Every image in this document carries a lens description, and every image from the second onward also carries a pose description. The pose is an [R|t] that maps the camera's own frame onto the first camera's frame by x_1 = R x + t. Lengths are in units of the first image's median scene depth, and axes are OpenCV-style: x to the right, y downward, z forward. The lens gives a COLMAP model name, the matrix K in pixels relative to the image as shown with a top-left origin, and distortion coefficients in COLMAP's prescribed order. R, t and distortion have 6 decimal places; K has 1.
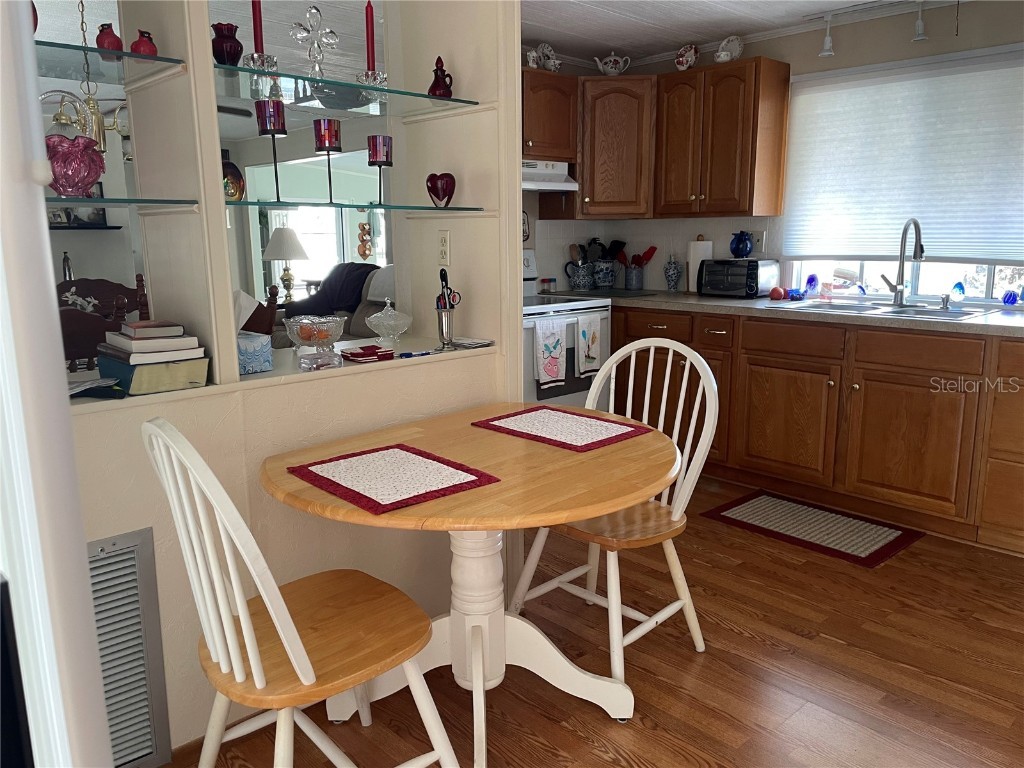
lens RADIAL K [[785.9, 0, 499.6], [0, 785.9, 373.5], [0, 0, 1]] dist [0.085673, -0.121893]
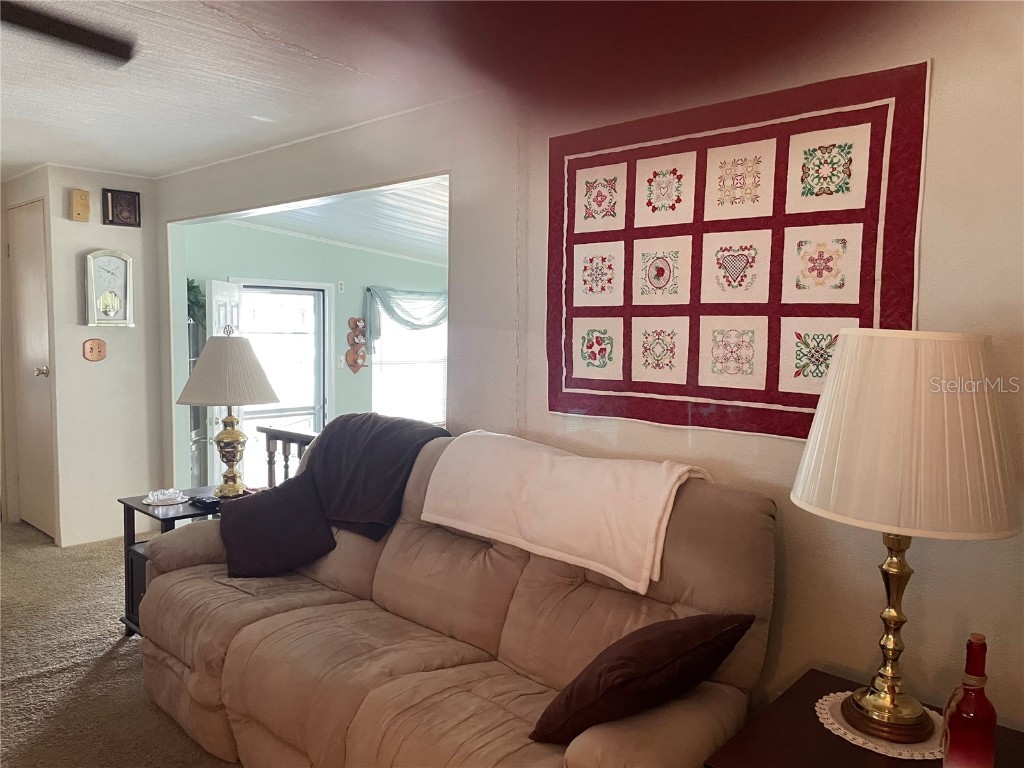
lens RADIAL K [[774.1, 0, 511.2], [0, 774.1, 374.5], [0, 0, 1]] dist [0.088546, -0.120506]
pose [[0.996542, 0.019182, 0.080851, -0.094814], [-0.010785, 0.994618, -0.103047, -0.078409], [-0.082392, 0.101819, 0.991385, 0.352367]]
